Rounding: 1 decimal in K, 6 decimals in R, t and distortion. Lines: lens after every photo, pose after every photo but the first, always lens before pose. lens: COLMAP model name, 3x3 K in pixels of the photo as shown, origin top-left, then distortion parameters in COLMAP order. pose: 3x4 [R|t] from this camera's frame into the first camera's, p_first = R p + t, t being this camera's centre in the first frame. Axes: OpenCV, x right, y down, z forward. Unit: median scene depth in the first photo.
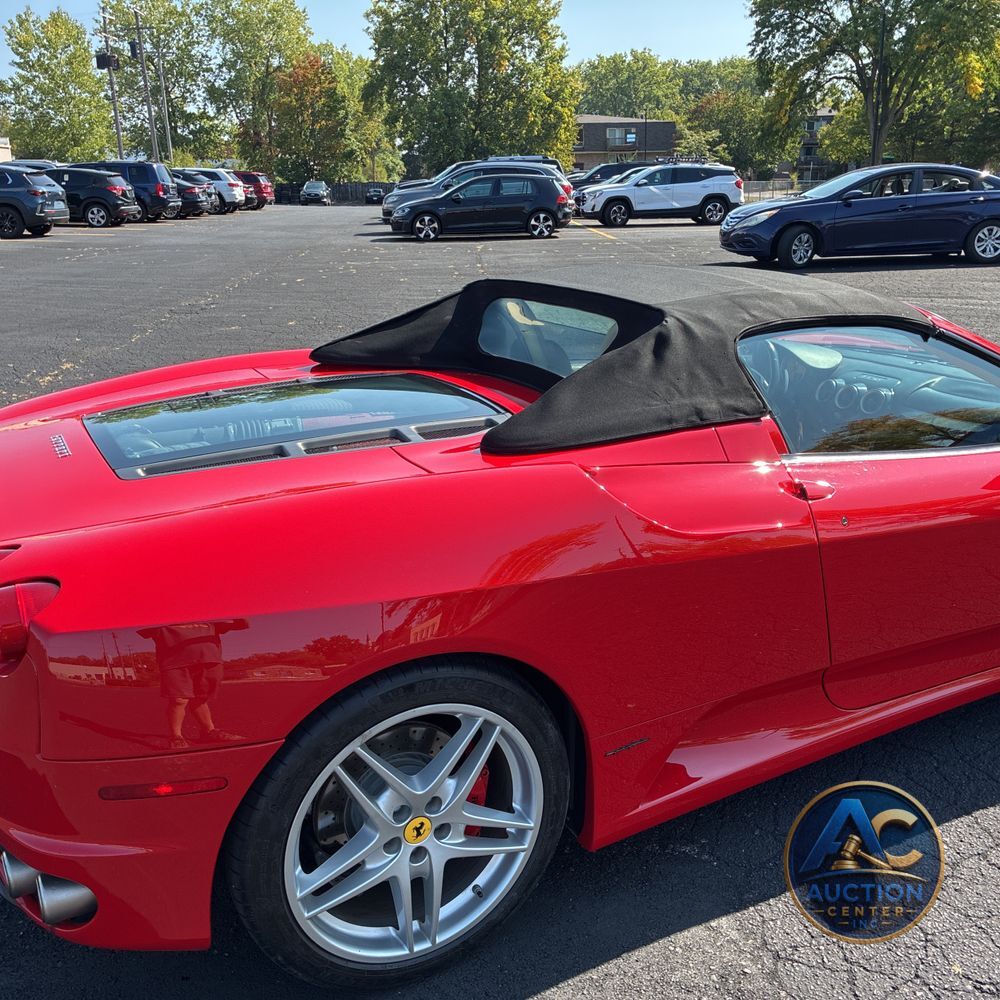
lens RADIAL K [[1007.5, 0, 490.4], [0, 1007.5, 499.4], [0, 0, 1]] dist [0.010663, 0.000000]
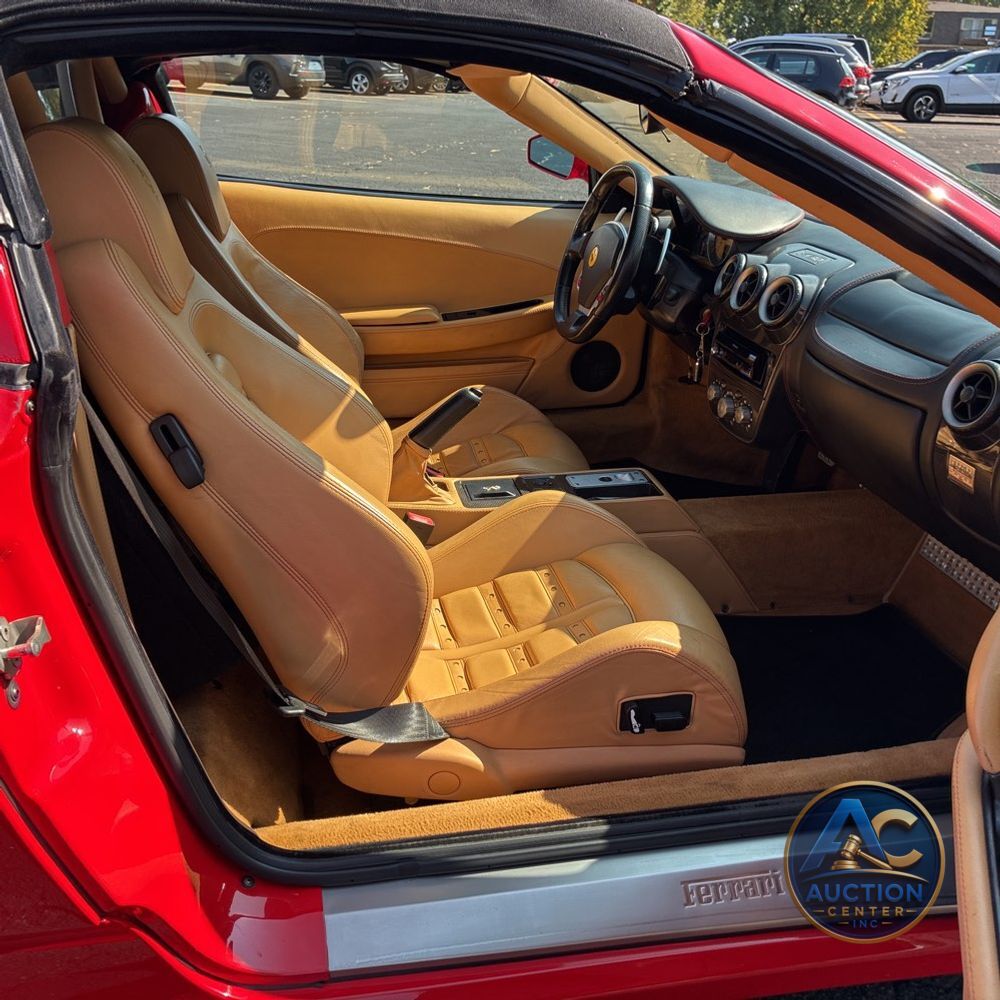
lens RADIAL K [[1007.5, 0, 509.5], [0, 1007.5, 511.9], [0, 0, 1]] dist [0.010663, 0.000000]
pose [[0.959636, 0.146779, -0.239906, 0.042239], [-0.120914, 0.985472, 0.119268, -0.003987], [0.253927, -0.085446, 0.963442, 0.051781]]
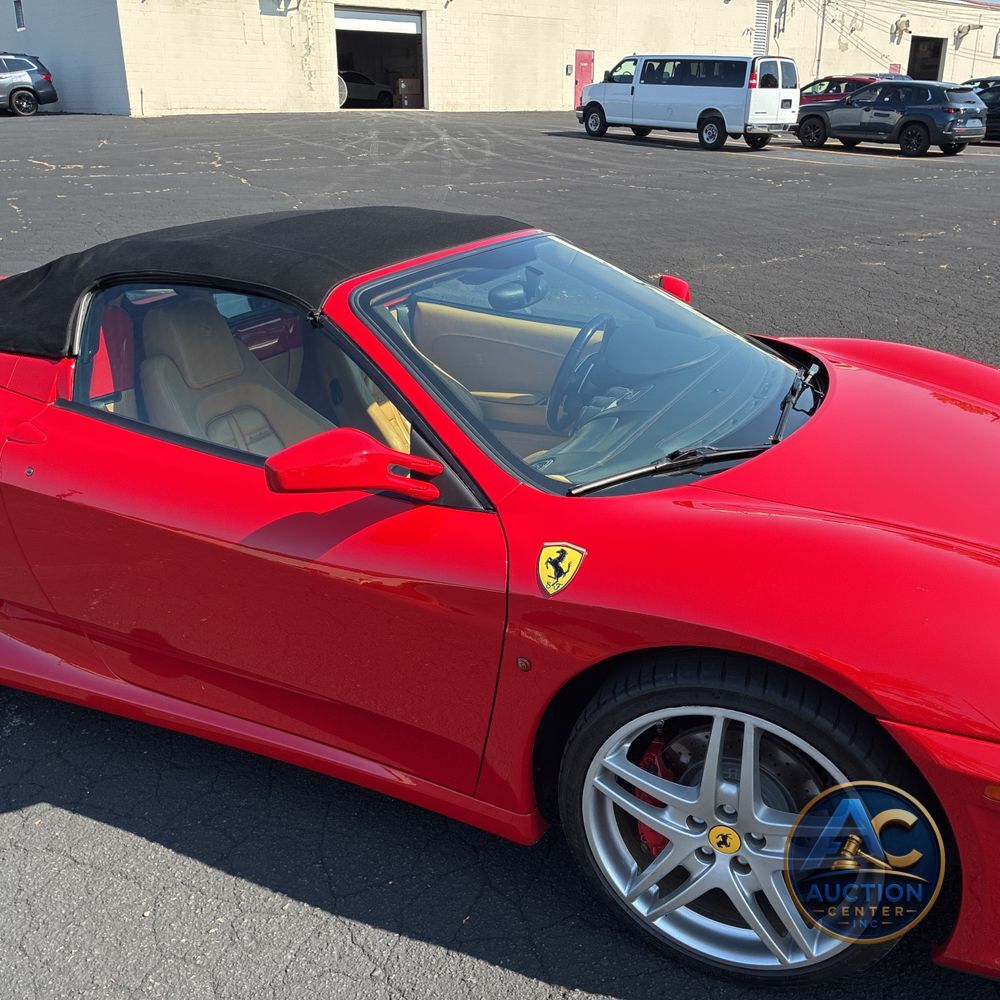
lens RADIAL K [[1007.5, 0, 510.8], [0, 1007.5, 504.5], [0, 0, 1]] dist [0.010663, 0.000000]
pose [[0.601931, 0.300705, -0.739767, 0.101414], [-0.240571, 0.951637, 0.191081, -0.018566], [0.761449, 0.062949, 0.645161, 0.051410]]
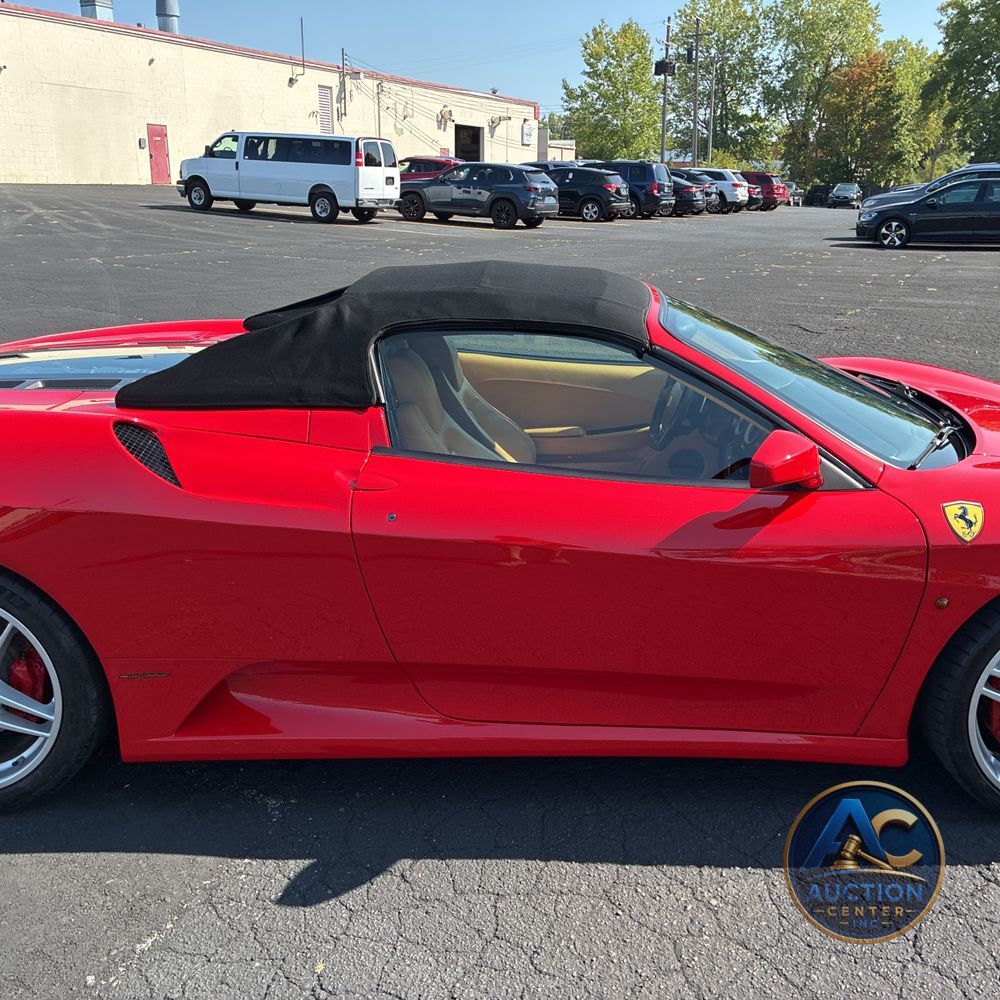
lens RADIAL K [[1007.5, 0, 514.7], [0, 1007.5, 489.9], [0, 0, 1]] dist [0.010663, 0.000000]
pose [[0.879450, 0.155905, -0.449734, 0.065932], [-0.160052, 0.986681, 0.029065, -0.004070], [0.448275, 0.046420, 0.892689, 0.011156]]
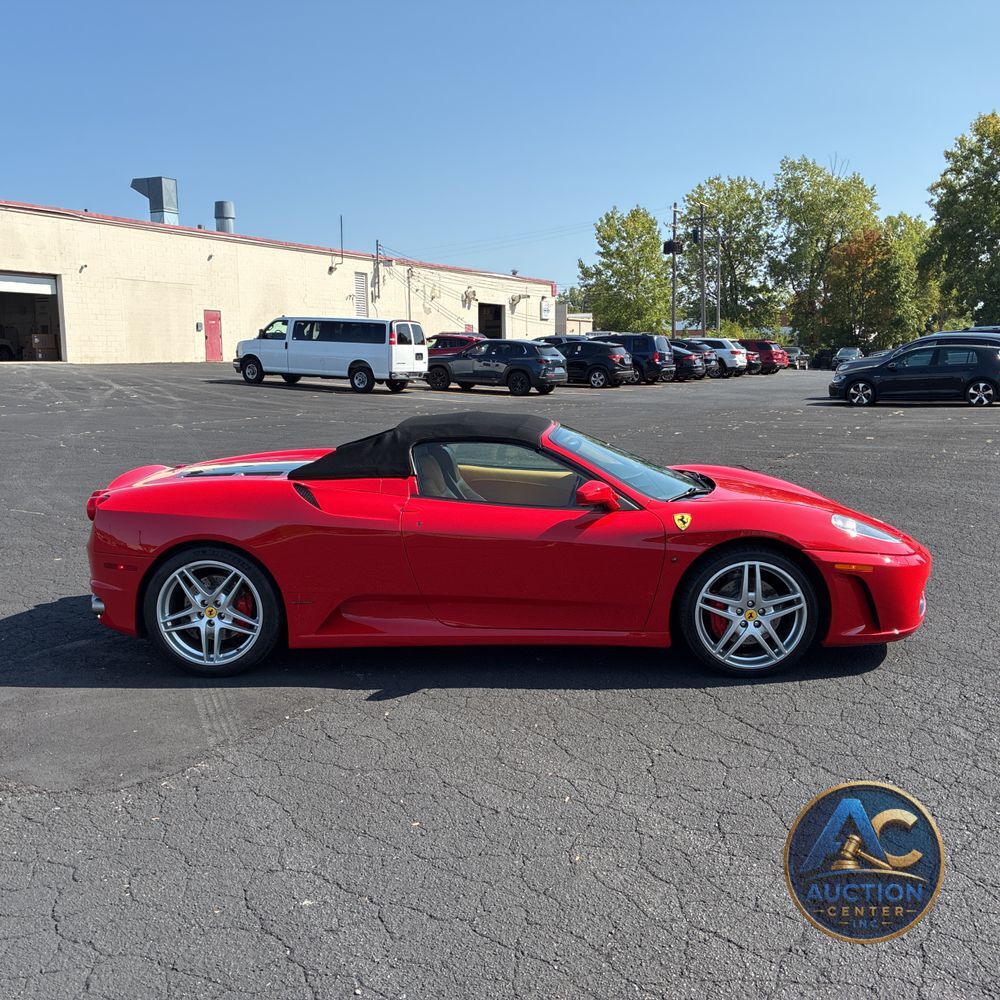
lens RADIAL K [[1007.5, 0, 502.3], [0, 1007.5, 506.1], [0, 0, 1]] dist [0.010663, 0.000000]
pose [[0.862058, 0.078648, -0.500671, 0.116097], [-0.151766, 0.982612, -0.106958, 0.013665], [0.483553, 0.168189, 0.859005, -0.058135]]
